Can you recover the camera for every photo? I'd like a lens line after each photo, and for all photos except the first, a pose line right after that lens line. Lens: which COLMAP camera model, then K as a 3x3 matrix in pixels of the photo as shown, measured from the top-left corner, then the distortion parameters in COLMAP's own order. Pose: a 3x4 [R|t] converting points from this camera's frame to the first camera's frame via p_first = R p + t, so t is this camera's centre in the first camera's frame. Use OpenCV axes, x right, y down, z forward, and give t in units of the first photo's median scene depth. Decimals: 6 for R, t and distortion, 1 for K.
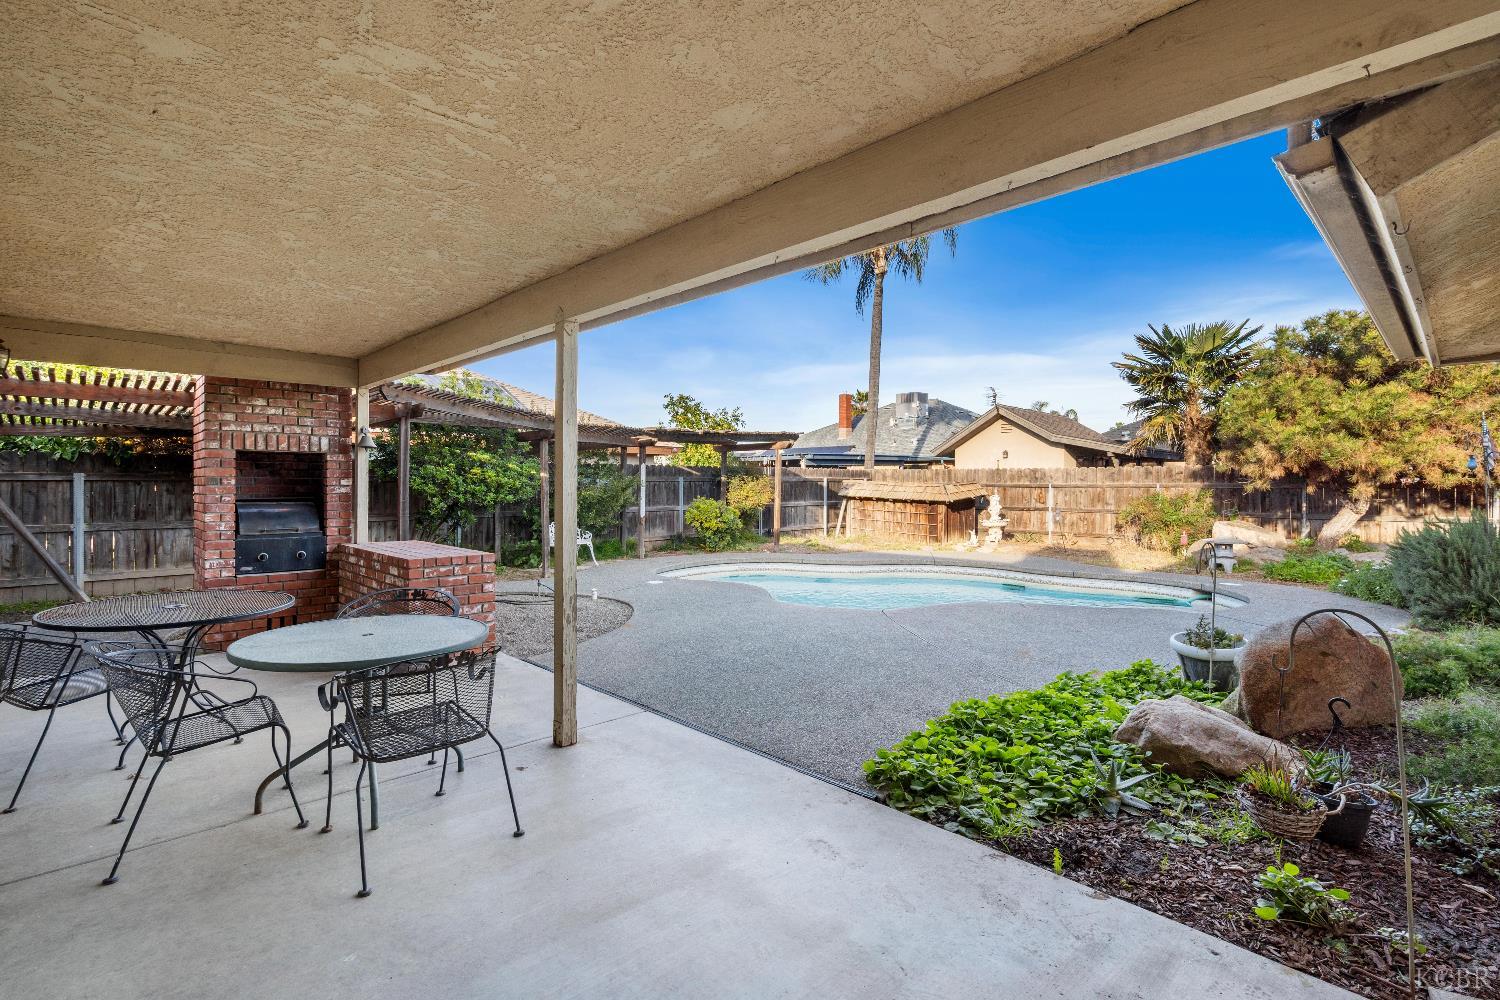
lens RADIAL K [[688.6, 0, 743.9], [0, 688.6, 498.0], [0, 0, 1]] dist [-0.003394, 0.003259]
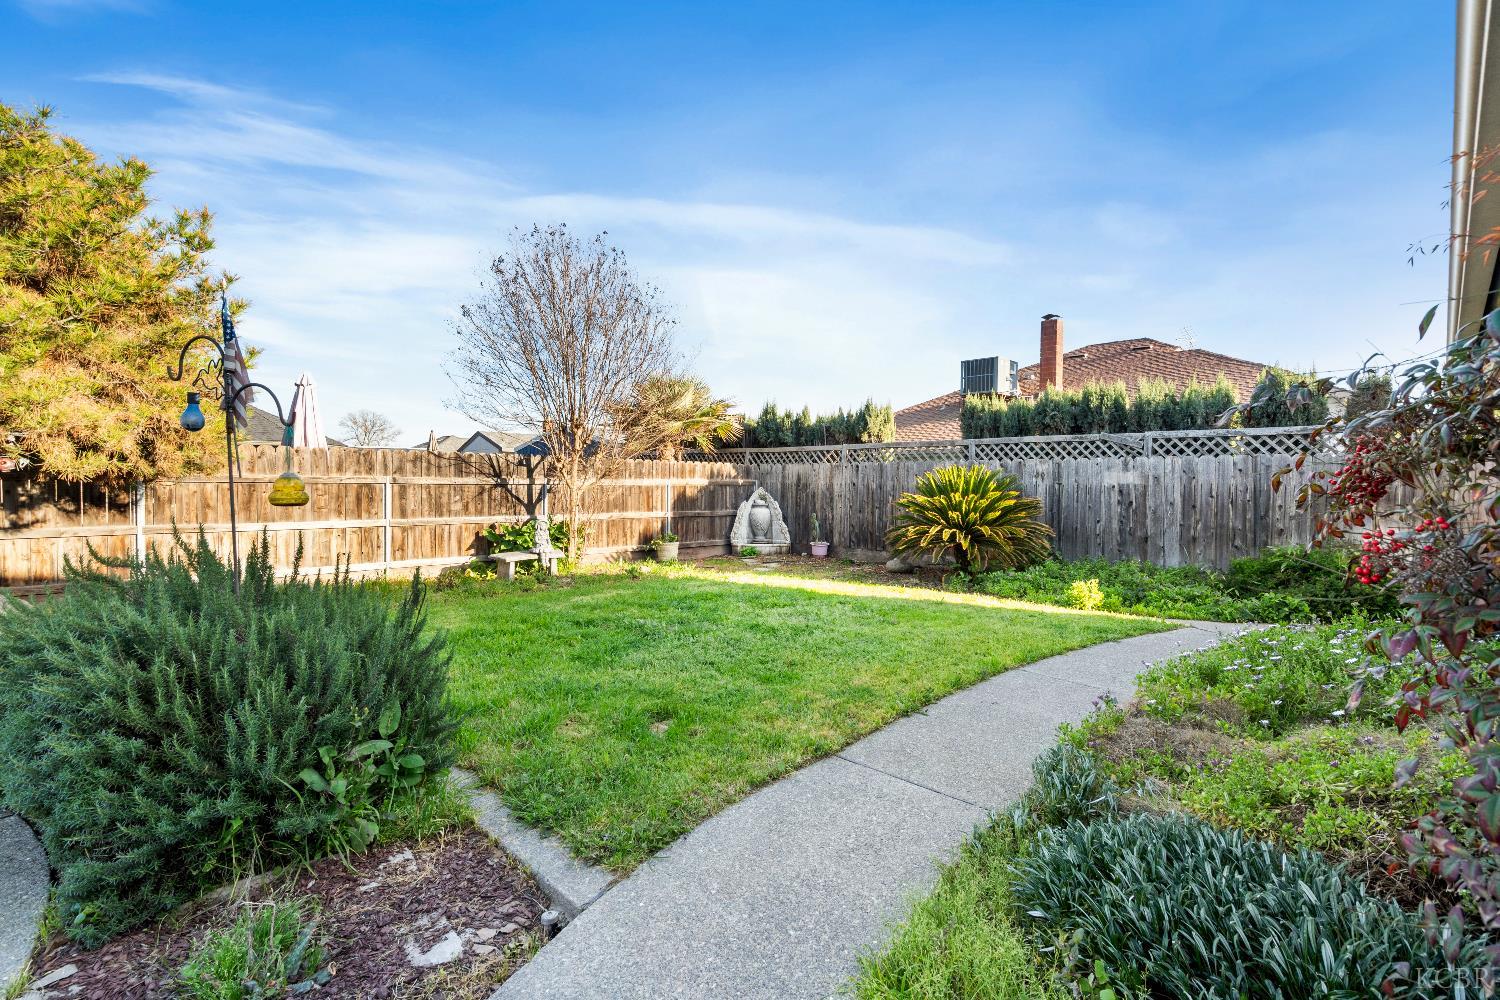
lens RADIAL K [[688.6, 0, 743.6], [0, 688.6, 502.7], [0, 0, 1]] dist [-0.003394, 0.003259]
pose [[-0.022883, -0.024120, 0.999447, 0.495298], [0.005659, 0.999690, 0.024255, -0.006284], [-0.999722, 0.006210, -0.022739, 0.522222]]
